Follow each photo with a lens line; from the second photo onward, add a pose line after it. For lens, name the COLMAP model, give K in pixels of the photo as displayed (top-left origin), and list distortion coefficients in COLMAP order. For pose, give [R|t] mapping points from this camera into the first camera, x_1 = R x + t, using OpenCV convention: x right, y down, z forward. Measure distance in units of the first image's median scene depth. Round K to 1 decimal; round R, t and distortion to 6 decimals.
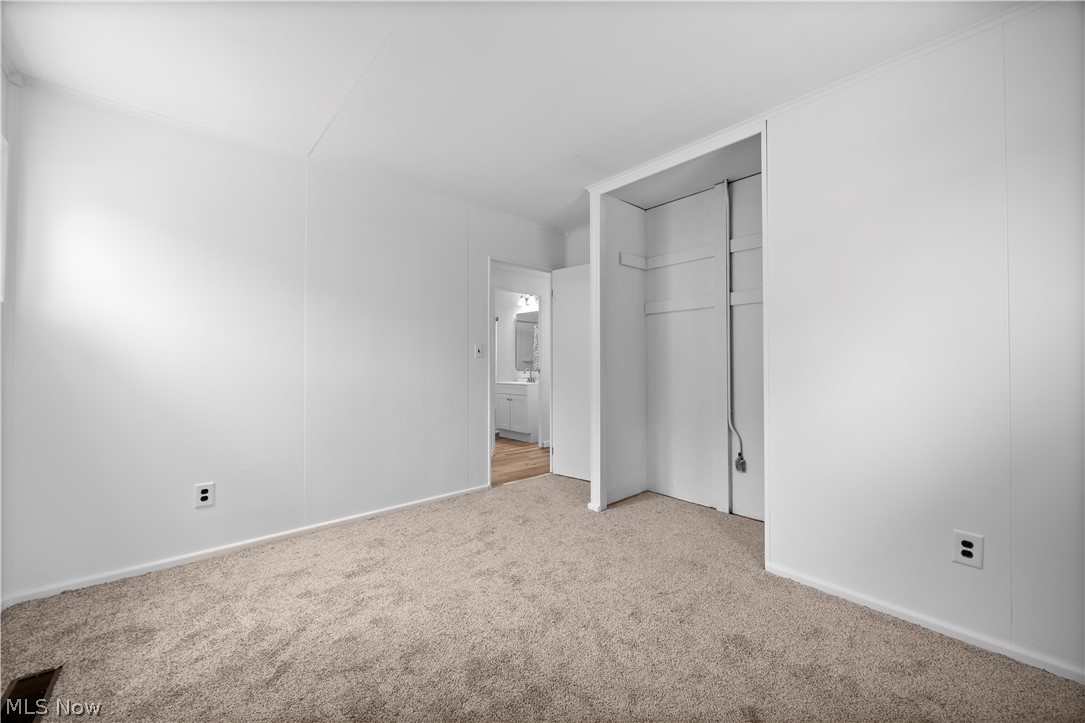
lens RADIAL K [[418.3, 0, 542.7], [0, 418.3, 360.0], [0, 0, 1]] dist [-0.003279, -0.000778]
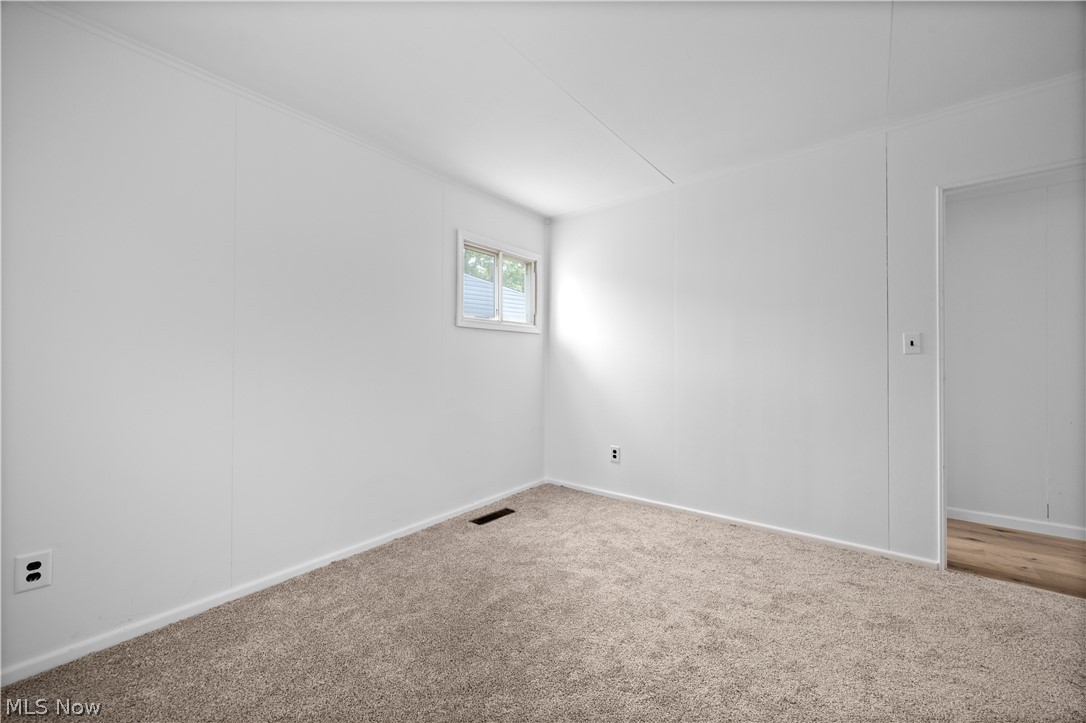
lens RADIAL K [[418.6, 0, 541.2], [0, 418.6, 355.0], [0, 0, 1]] dist [-0.003279, -0.000778]
pose [[0.155346, -0.019897, -0.987660, 0.620023], [0.010930, 0.999771, -0.018422, 0.002875], [0.987800, -0.007934, 0.155528, 0.544386]]
